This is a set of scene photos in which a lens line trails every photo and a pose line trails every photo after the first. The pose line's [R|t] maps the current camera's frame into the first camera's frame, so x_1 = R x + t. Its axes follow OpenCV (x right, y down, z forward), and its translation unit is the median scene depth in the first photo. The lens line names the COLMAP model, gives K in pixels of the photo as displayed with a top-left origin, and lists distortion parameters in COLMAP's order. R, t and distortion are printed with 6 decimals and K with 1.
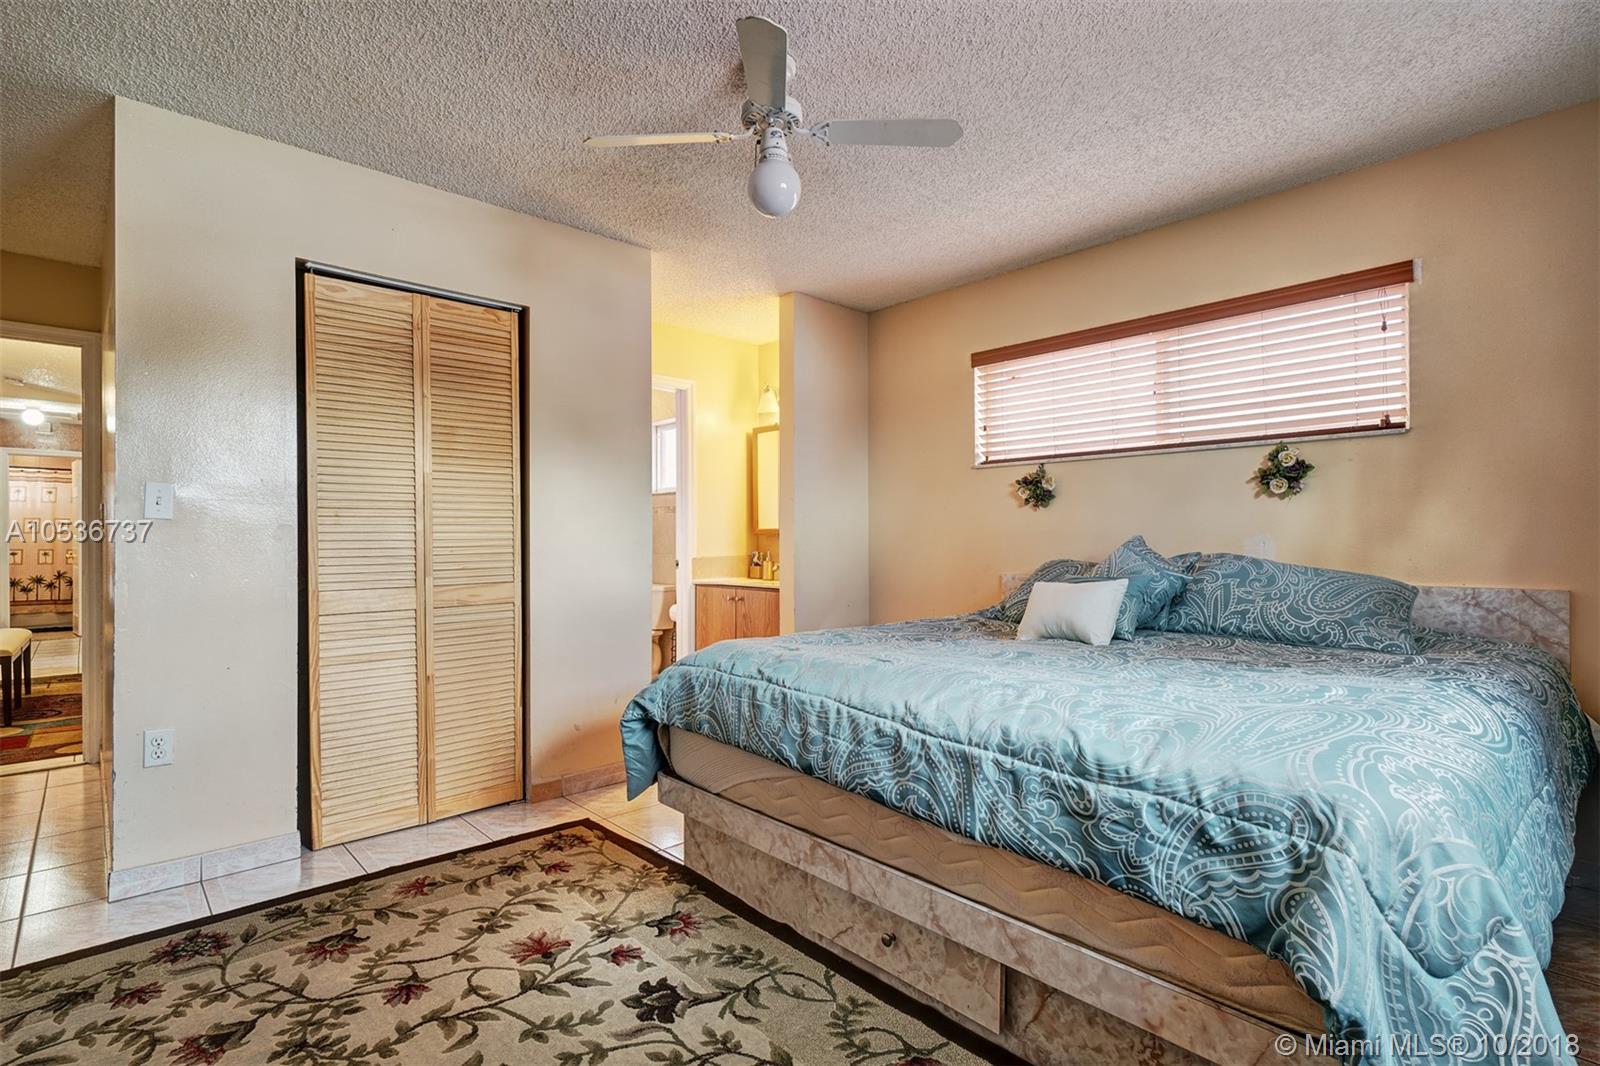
lens RADIAL K [[766.9, 0, 792.5], [0, 766.9, 544.3], [0, 0, 1]] dist [-0.002039, 0.000852]
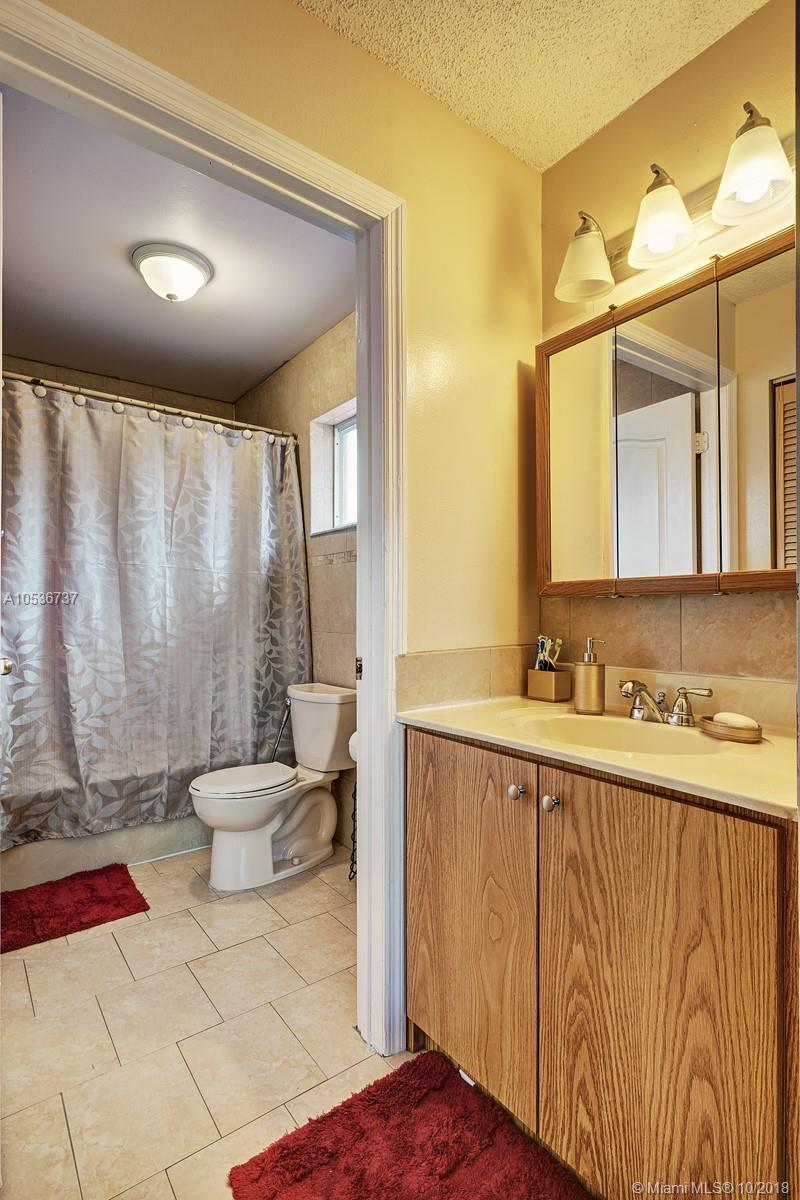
lens RADIAL K [[575.2, 0, 401.1], [0, 575.2, 607.0], [0, 0, 1]] dist [-0.002039, 0.000852]
pose [[0.995250, -0.001036, -0.097349, -0.095504], [0.000319, 0.999973, -0.007380, -0.004088], [0.097354, 0.007314, 0.995223, 0.678789]]
